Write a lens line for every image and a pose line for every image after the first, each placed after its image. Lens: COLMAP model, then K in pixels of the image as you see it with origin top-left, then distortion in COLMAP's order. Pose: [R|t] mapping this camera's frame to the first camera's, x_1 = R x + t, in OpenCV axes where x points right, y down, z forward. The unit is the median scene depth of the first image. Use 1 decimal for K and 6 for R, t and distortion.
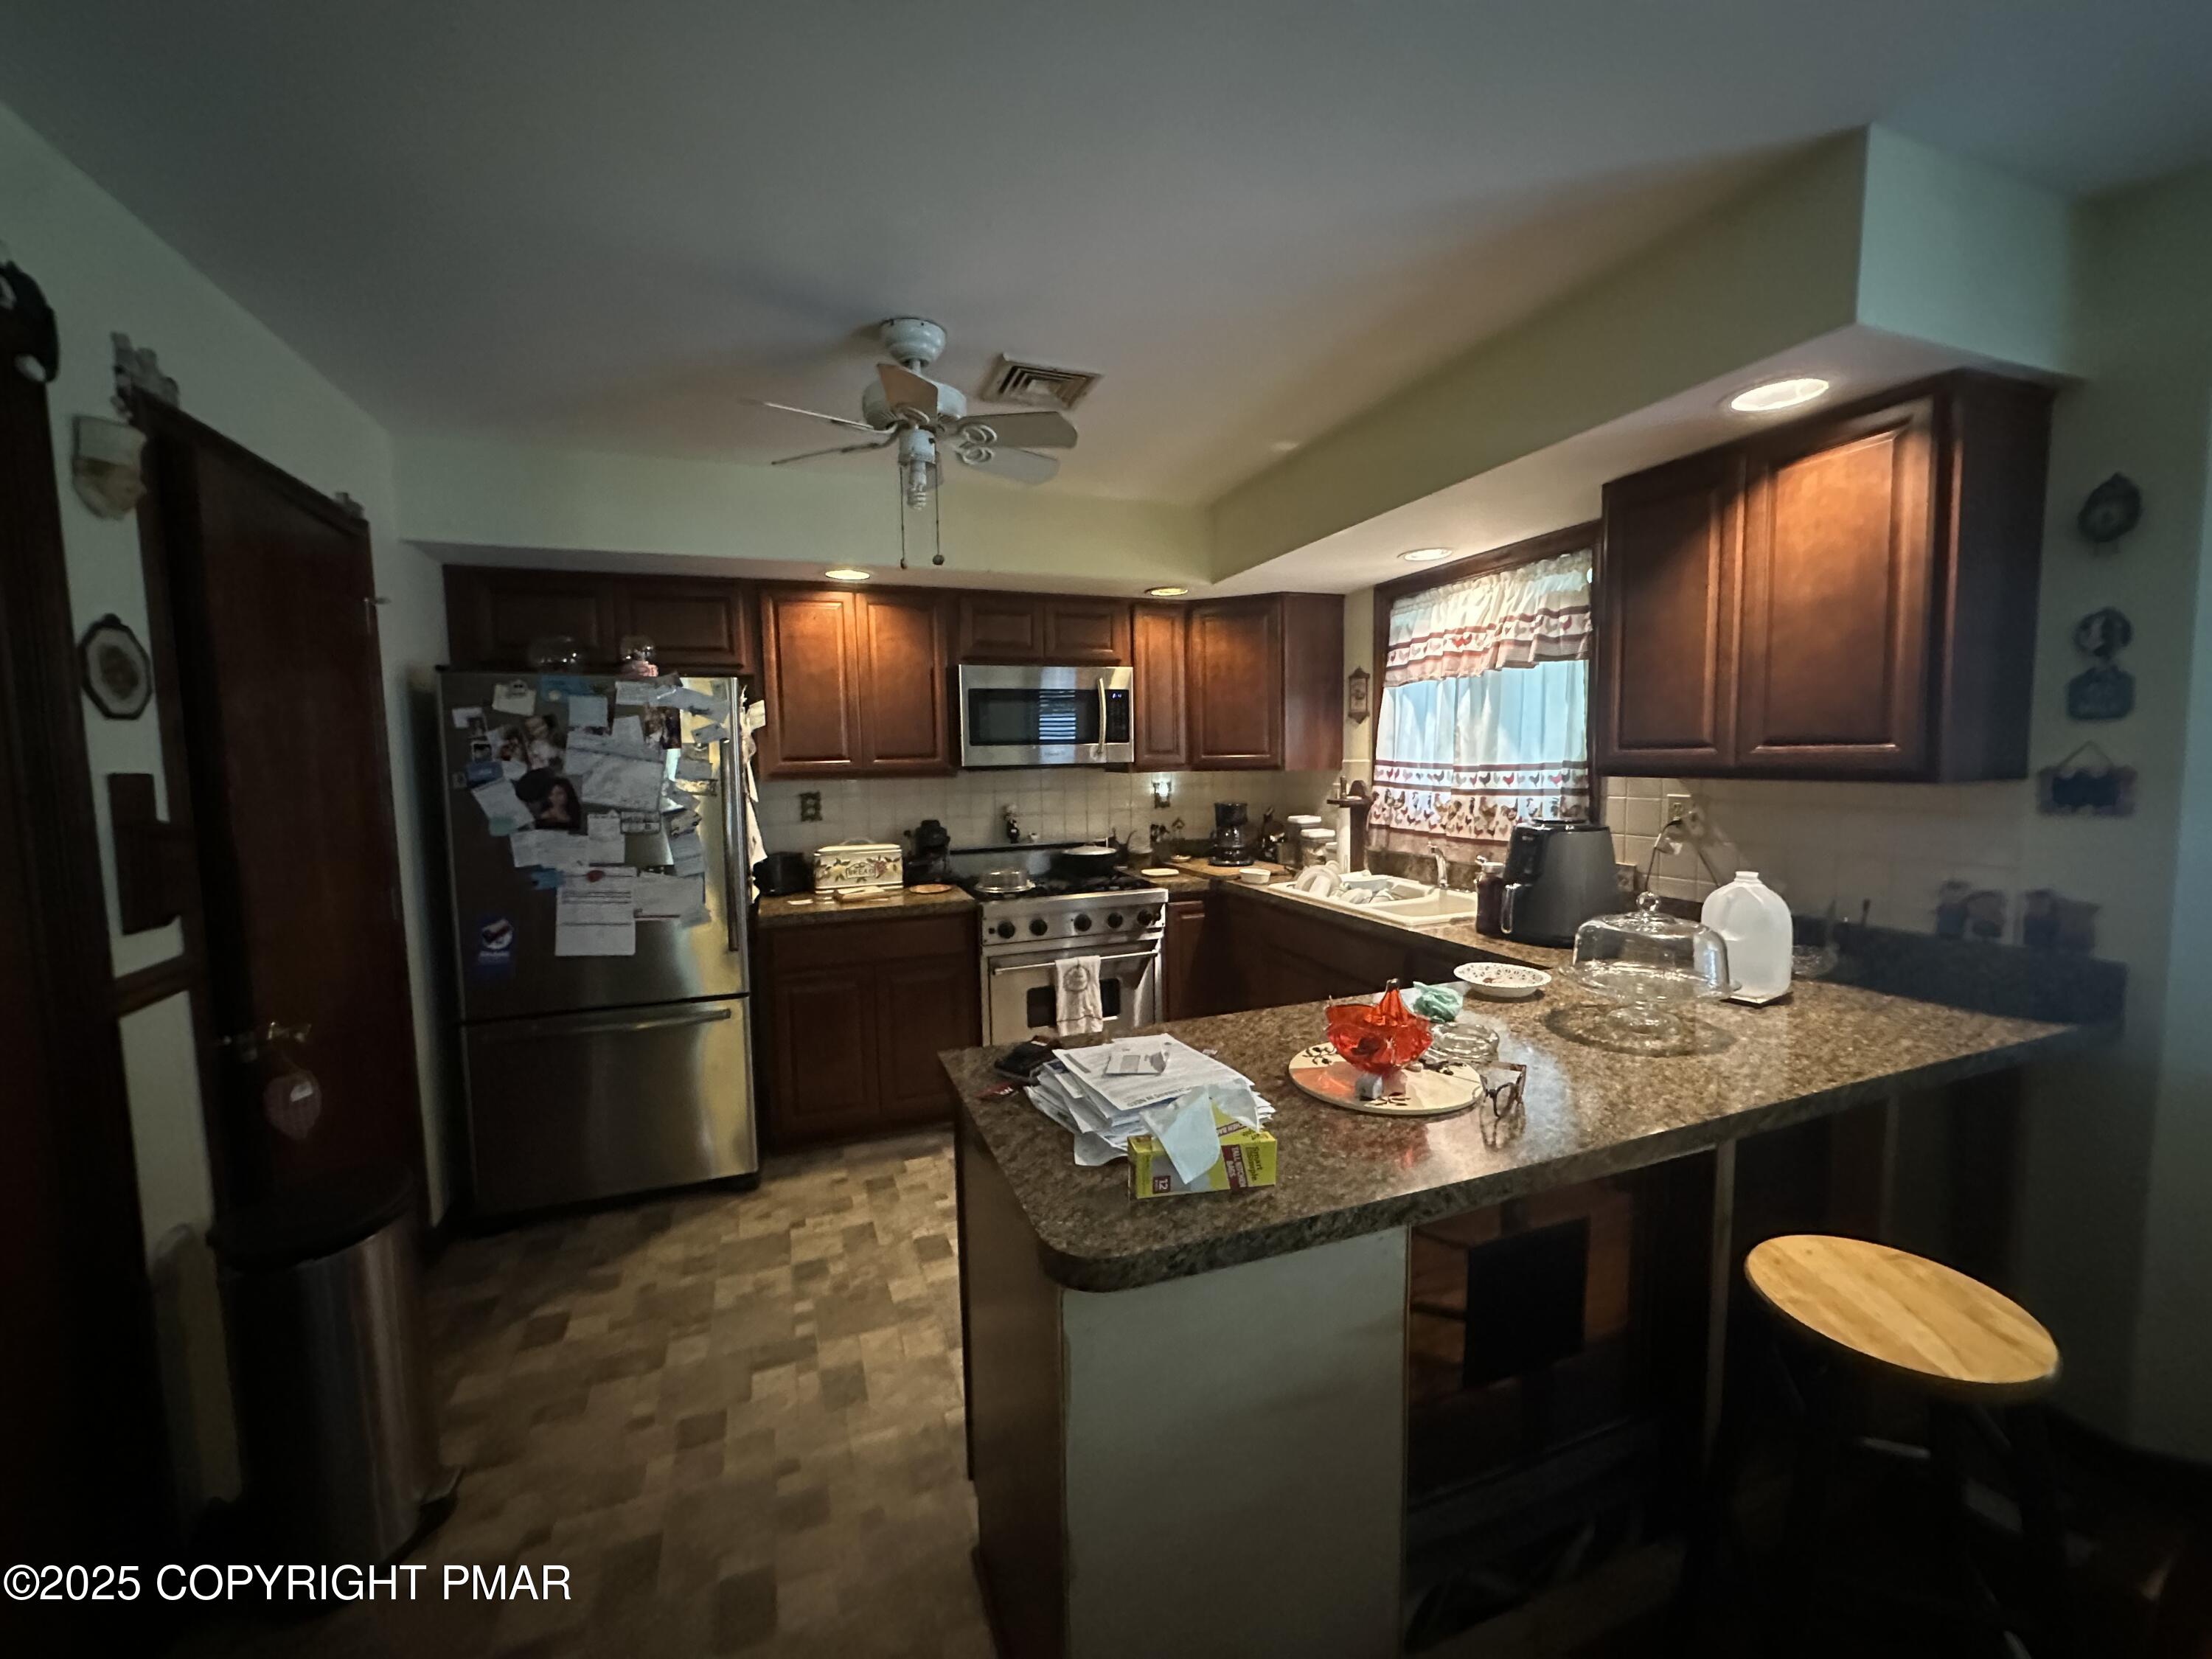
lens RADIAL K [[882.4, 0, 1107.2], [0, 882.4, 825.7], [0, 0, 1]] dist [-0.001113, -0.000116]
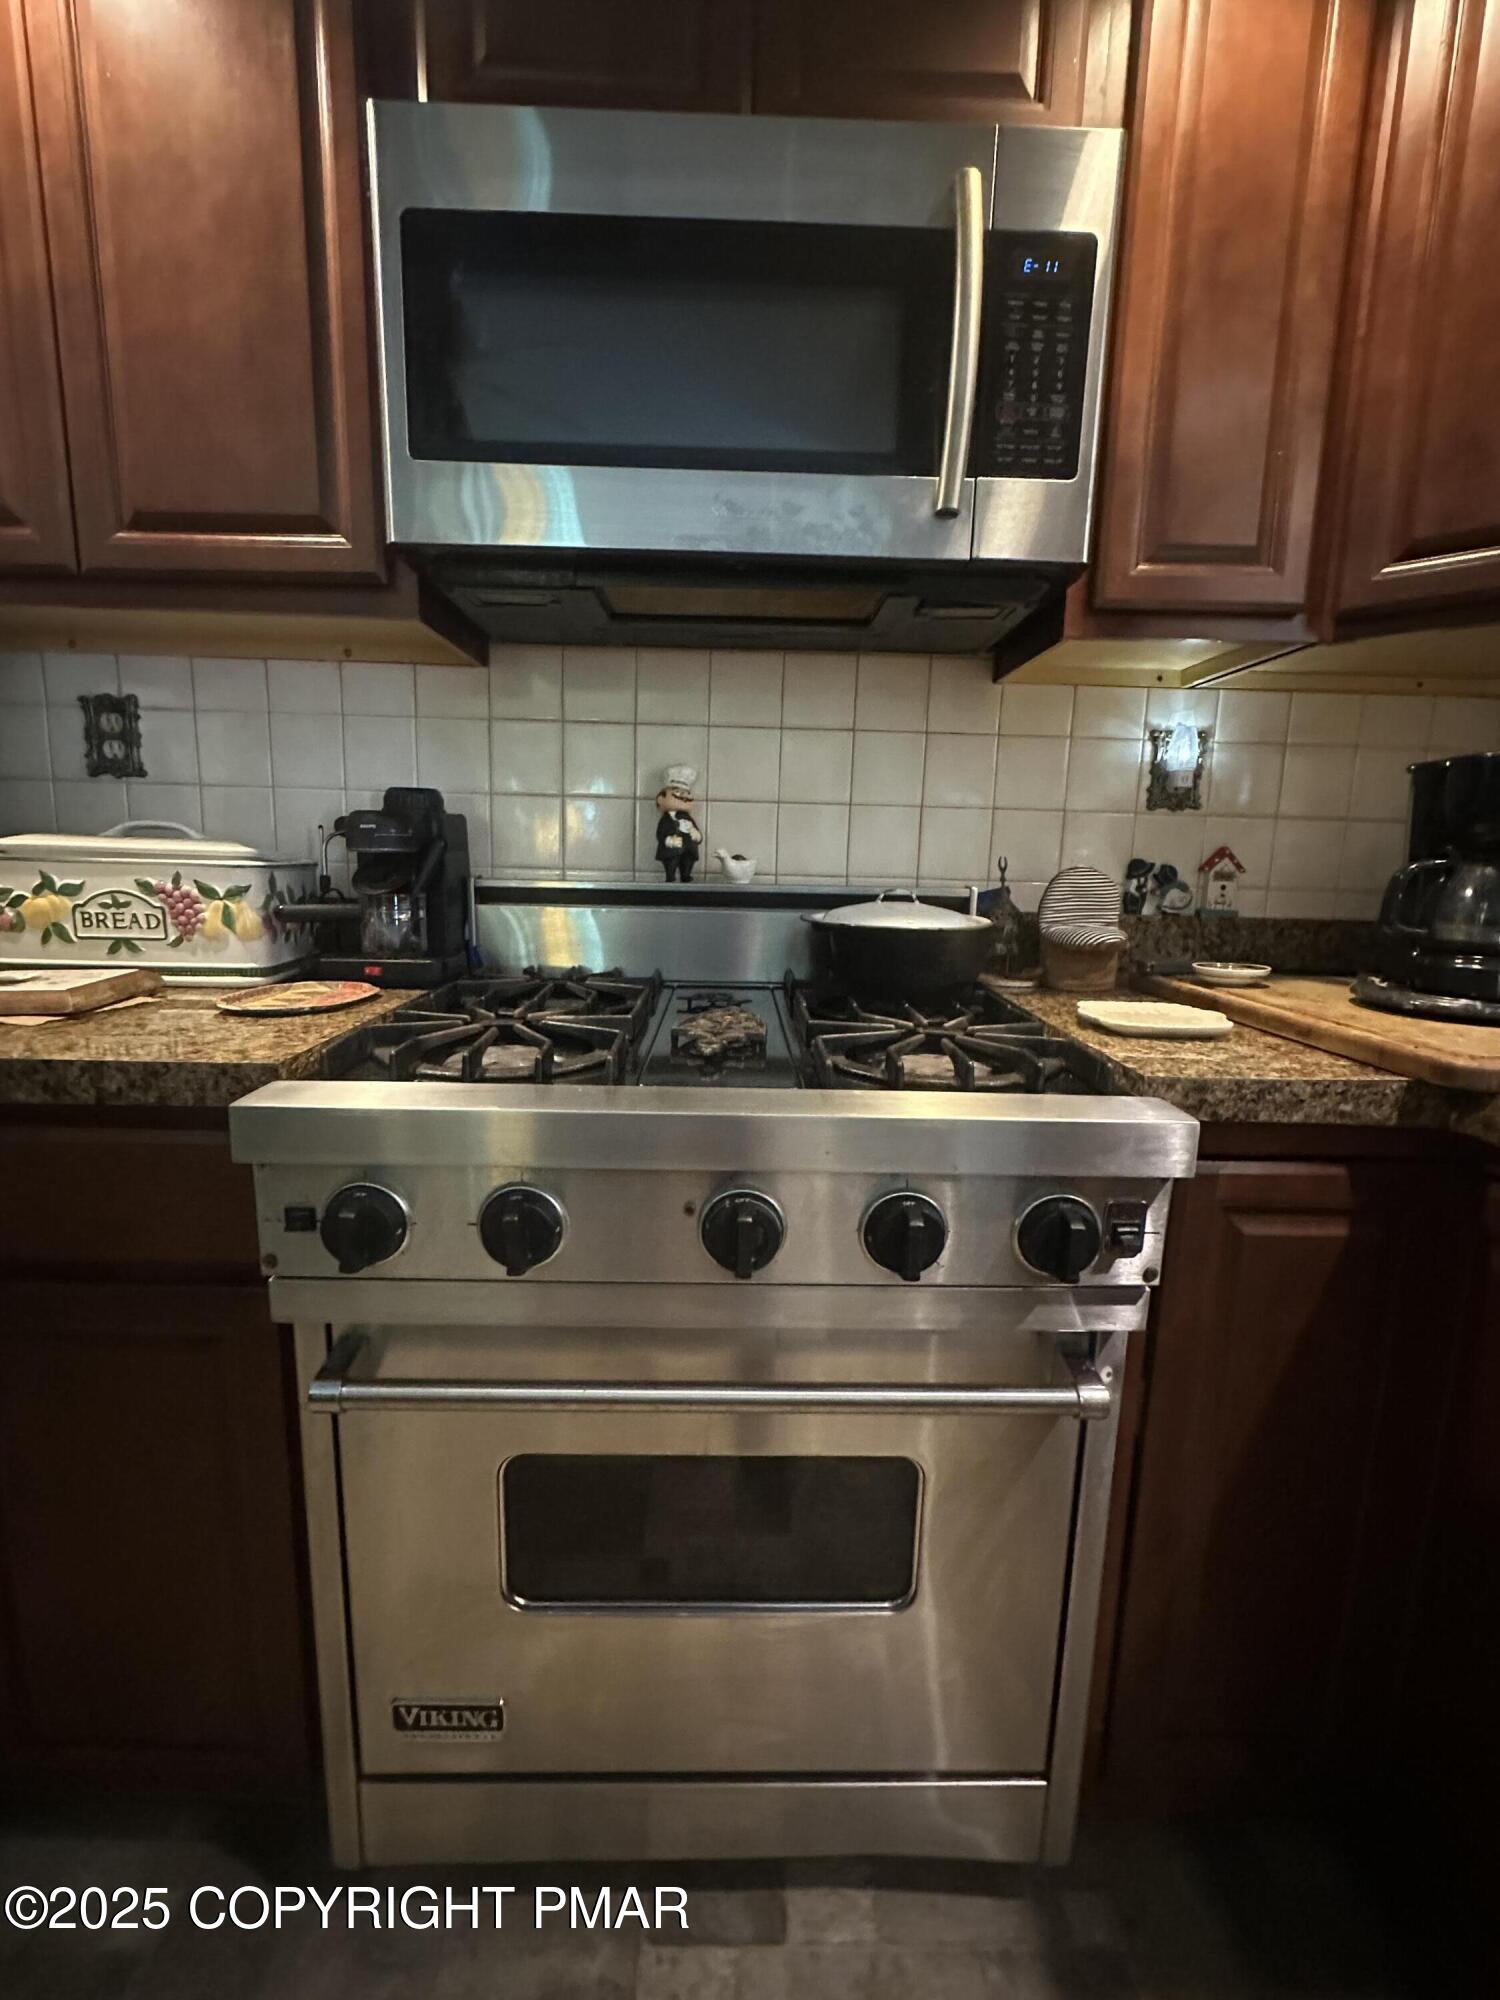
lens RADIAL K [[877.3, 0, 752.4], [0, 877.3, 987.9], [0, 0, 1]] dist [0.002933, 0.000207]
pose [[0.937735, 0.094816, -0.334161, 0.036458], [-0.070527, 0.993957, 0.084115, 0.031172], [0.340117, -0.055310, 0.938755, 0.730229]]
